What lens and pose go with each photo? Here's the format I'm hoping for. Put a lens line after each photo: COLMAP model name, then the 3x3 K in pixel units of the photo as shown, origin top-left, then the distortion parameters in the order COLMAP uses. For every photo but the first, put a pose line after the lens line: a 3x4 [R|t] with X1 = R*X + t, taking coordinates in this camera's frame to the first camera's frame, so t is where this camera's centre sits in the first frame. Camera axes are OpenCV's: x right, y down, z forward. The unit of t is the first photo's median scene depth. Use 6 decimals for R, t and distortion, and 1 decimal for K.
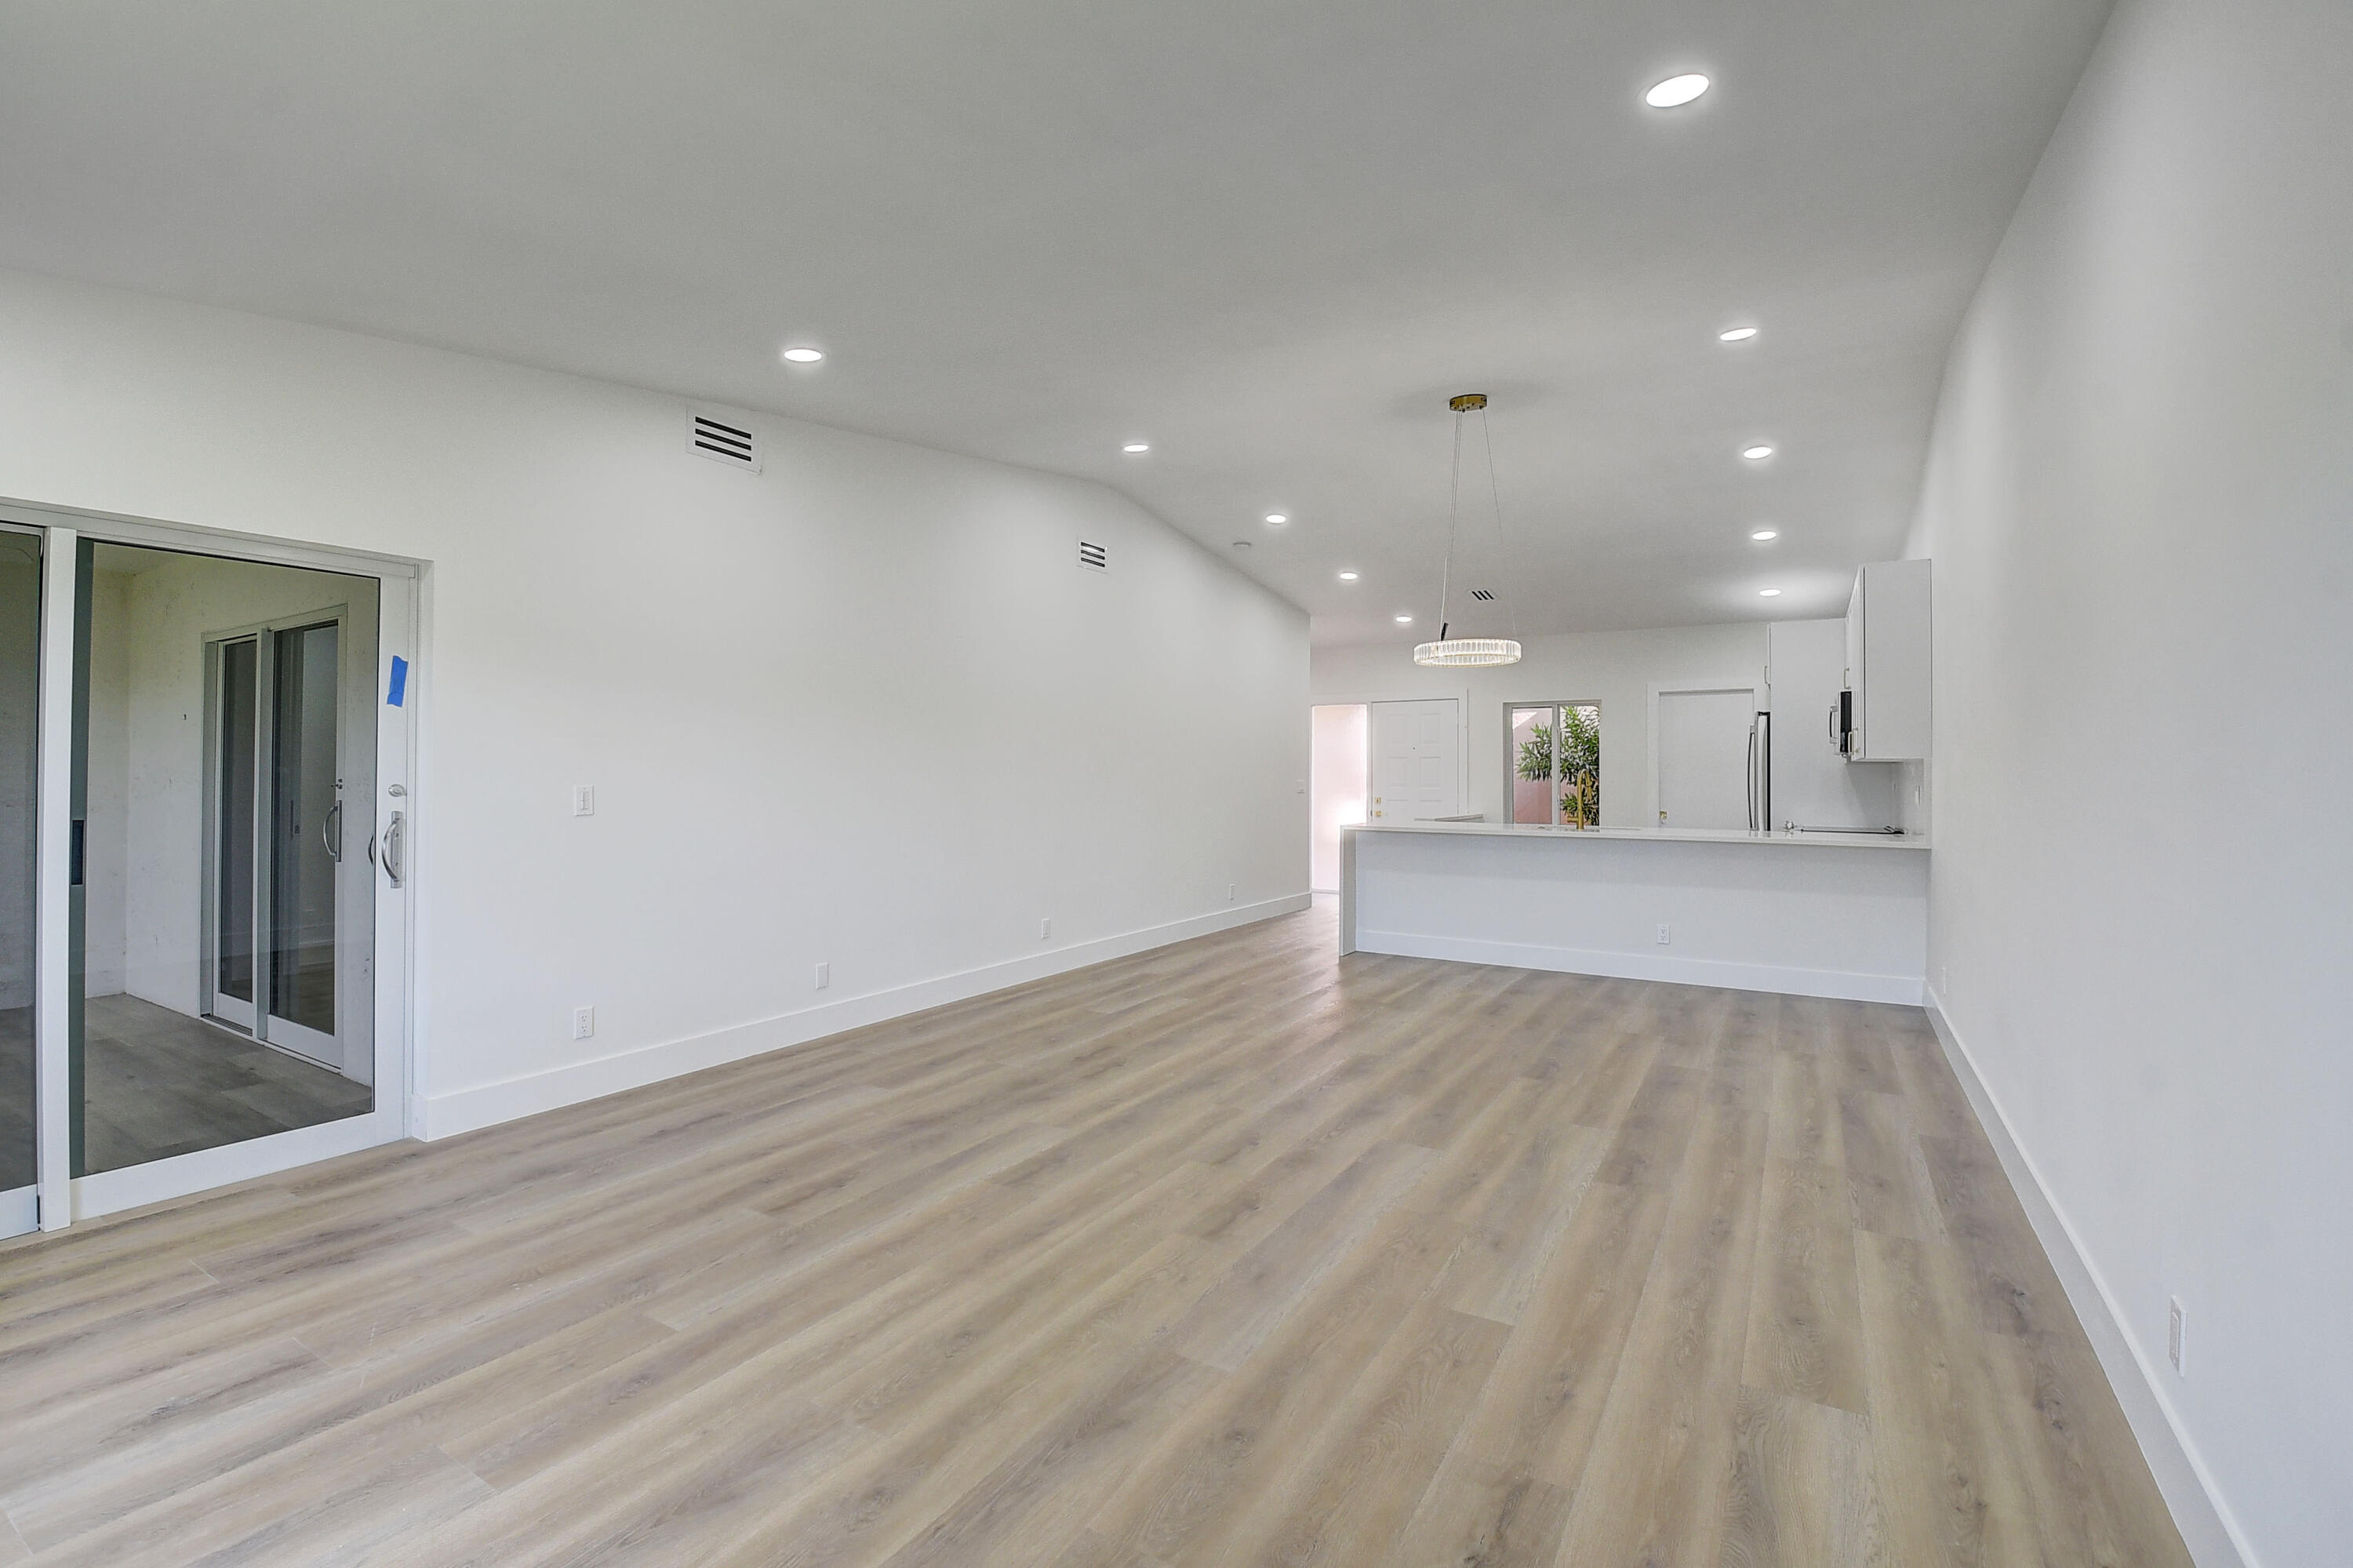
lens RADIAL K [[1057.9, 0, 1145.2], [0, 1057.9, 742.0], [0, 0, 1]] dist [0.001488, -0.014823]
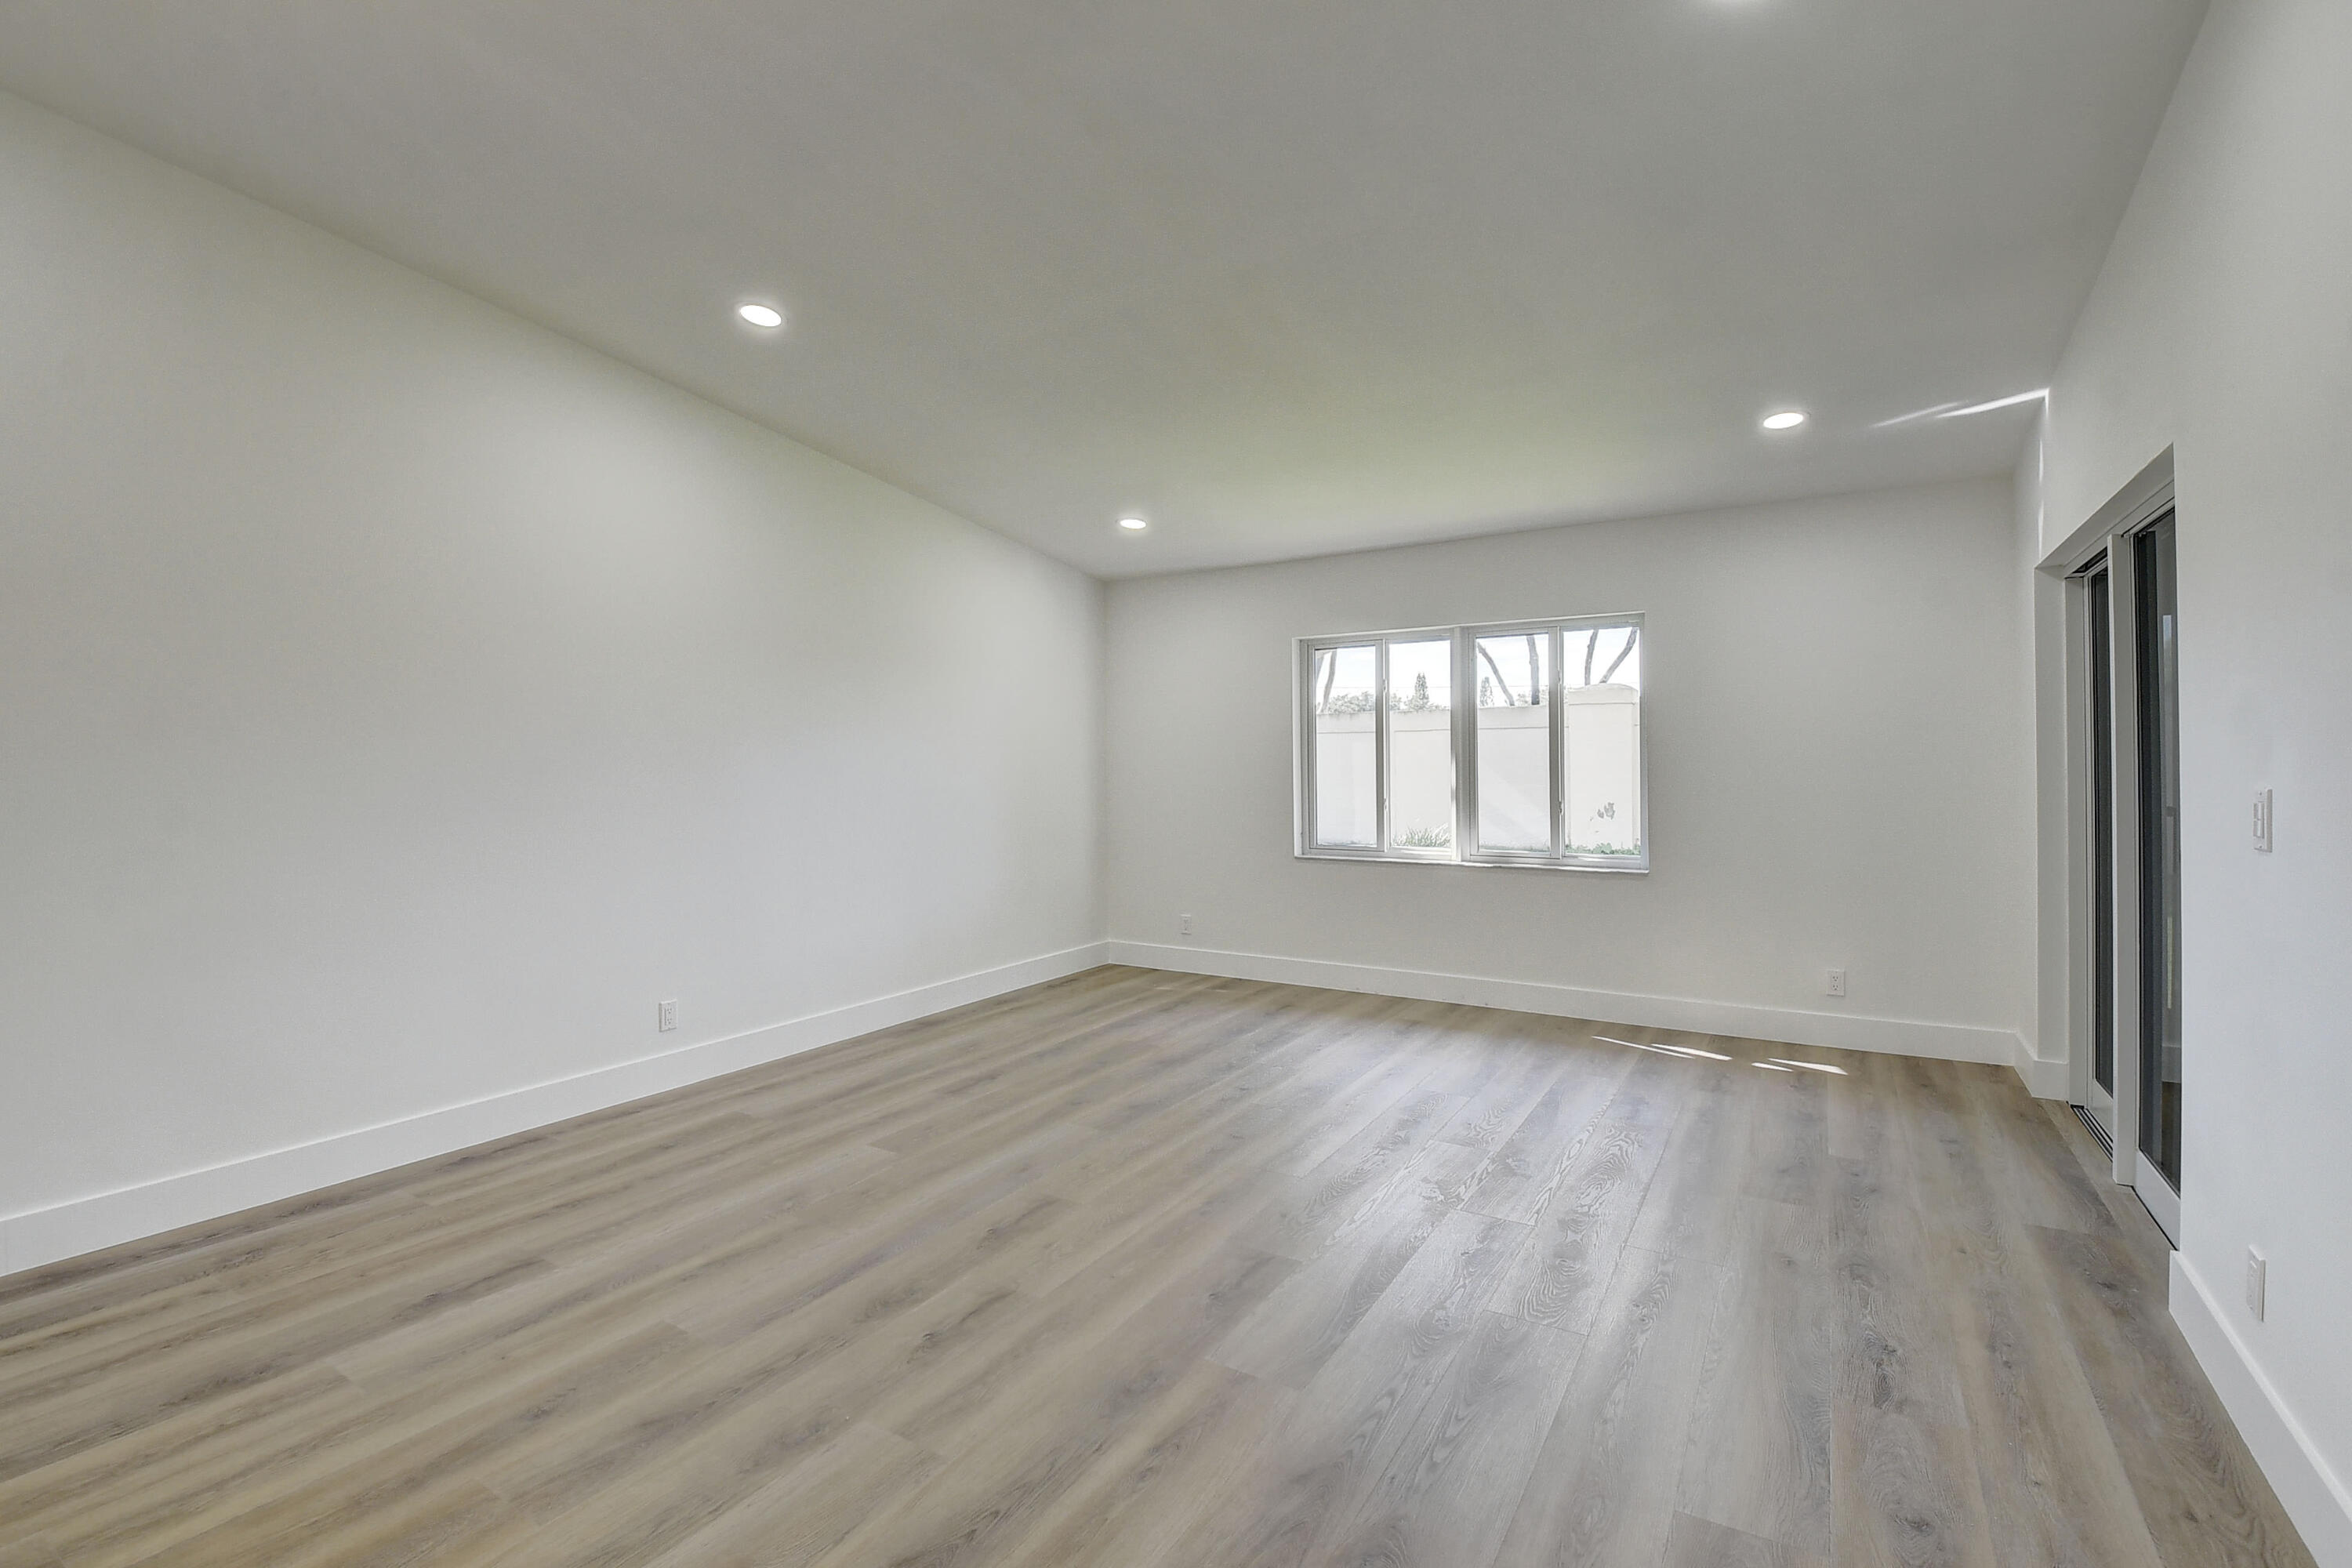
lens RADIAL K [[1044.3, 0, 1171.7], [0, 1044.3, 761.3], [0, 0, 1]] dist [-0.001896, -0.015740]
pose [[-0.999842, 0.006797, -0.016445, -0.038769], [0.007307, 0.999487, -0.031169, 0.047477], [0.016225, -0.031284, -0.999379, 1.704155]]
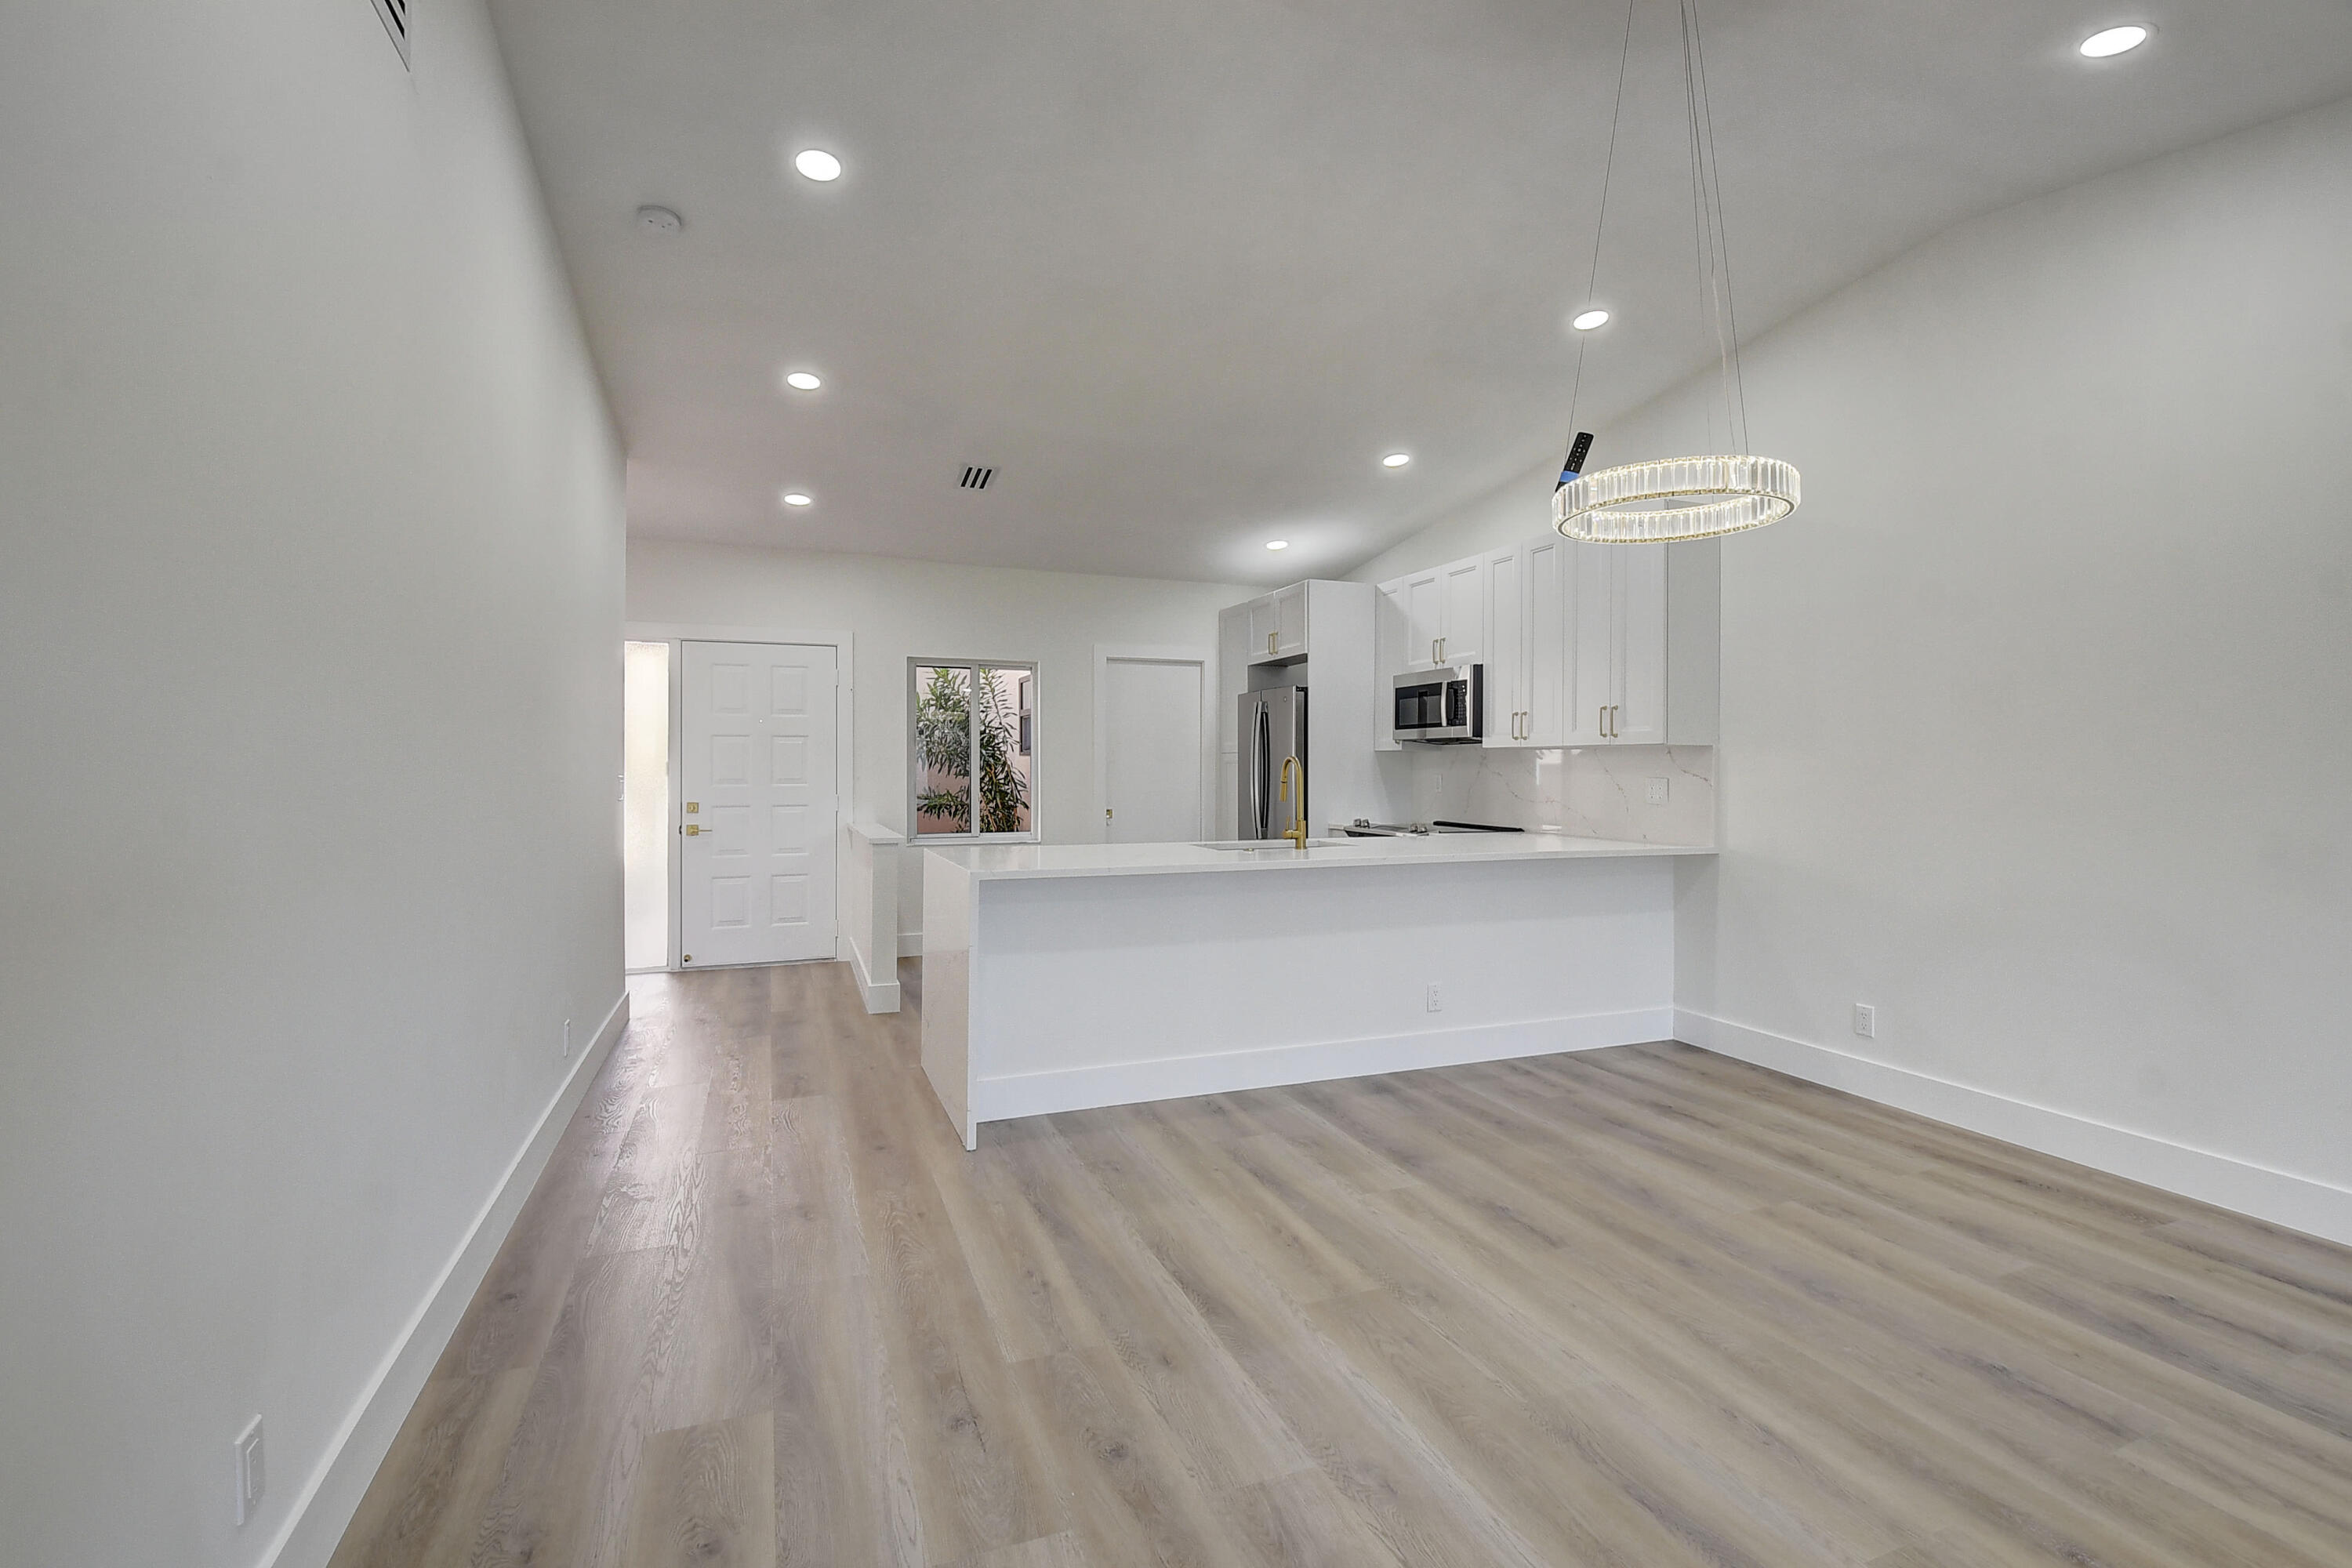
lens RADIAL K [[1035.7, 0, 1173.8], [0, 1035.7, 767.3], [0, 0, 1]] dist [-0.004540, -0.015864]
pose [[0.589751, -0.004494, 0.807572, -0.270575], [-0.026344, 0.999345, 0.024800, 0.036116], [-0.807155, -0.035900, 0.589247, 1.354966]]
